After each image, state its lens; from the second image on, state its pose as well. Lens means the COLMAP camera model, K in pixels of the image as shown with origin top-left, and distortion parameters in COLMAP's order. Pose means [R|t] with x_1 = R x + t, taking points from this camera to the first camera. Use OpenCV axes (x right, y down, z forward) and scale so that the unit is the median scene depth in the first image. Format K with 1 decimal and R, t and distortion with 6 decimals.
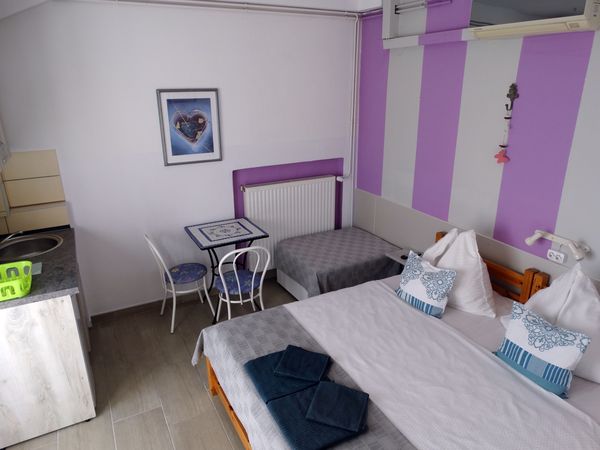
lens RADIAL K [[431.6, 0, 300.0], [0, 431.6, 225.0], [0, 0, 1]] dist [0.008537, 0.000705]
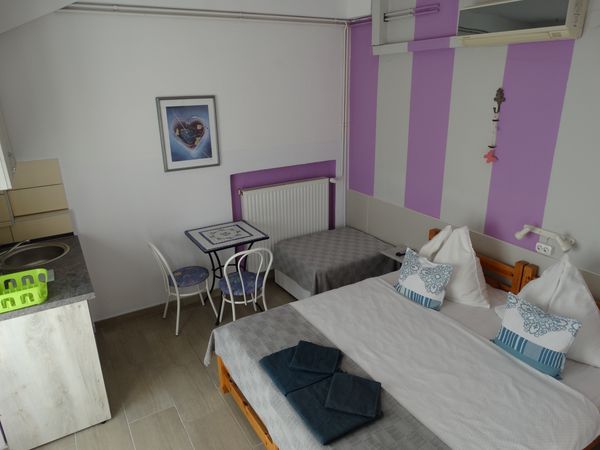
lens RADIAL K [[431.6, 0, 300.0], [0, 431.6, 225.0], [0, 0, 1]] dist [0.008537, 0.000705]
pose [[0.998591, -0.026890, 0.045749, -0.053887], [0.027015, 0.999633, -0.002109, -0.000712], [-0.045675, 0.003341, 0.998951, -0.039191]]
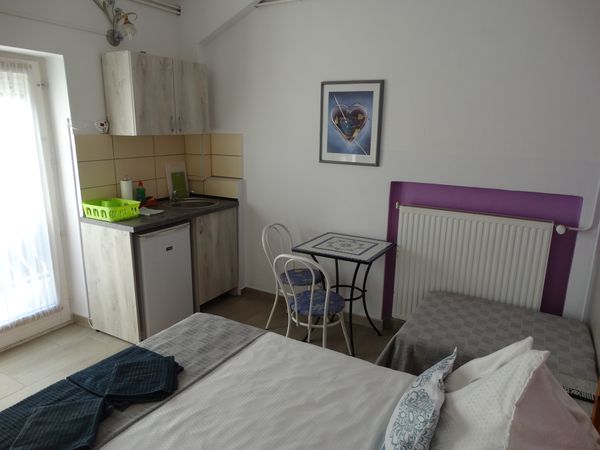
lens RADIAL K [[429.9, 0, 300.0], [0, 429.9, 225.0], [0, 0, 1]] dist [0.003536, 0.003435]
pose [[0.526738, 0.217096, -0.821837, 0.569389], [-0.300470, 0.951971, 0.058893, -0.057692], [0.795151, 0.215917, 0.566670, 0.554211]]
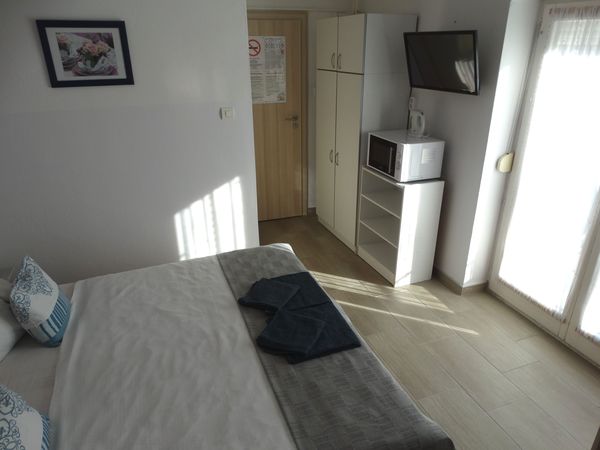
lens RADIAL K [[423.5, 0, 309.4], [0, 423.5, 234.0], [0, 0, 1]] dist [-0.017893, 0.002640]
pose [[-0.994373, -0.037372, 0.099127, -0.080067], [0.042840, 0.713934, 0.698901, -0.318986], [-0.096889, 0.699215, -0.708316, 1.120796]]
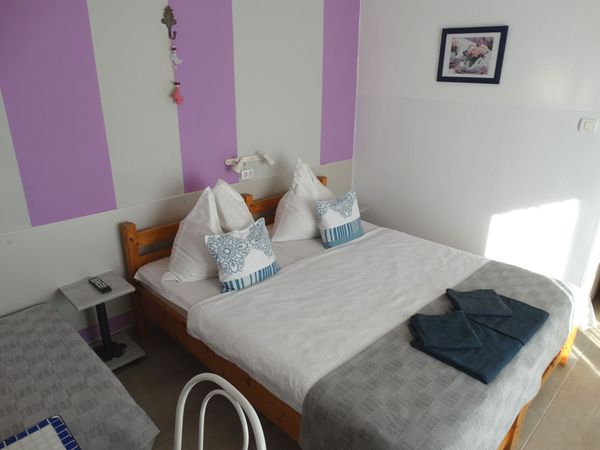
lens RADIAL K [[431.6, 0, 300.0], [0, 431.6, 225.0], [0, 0, 1]] dist [0.008537, 0.000705]
pose [[-0.293957, -0.336424, 0.894655, -0.453407], [0.308389, 0.852570, 0.421925, -0.223930], [-0.904702, 0.399930, -0.146869, 0.992268]]
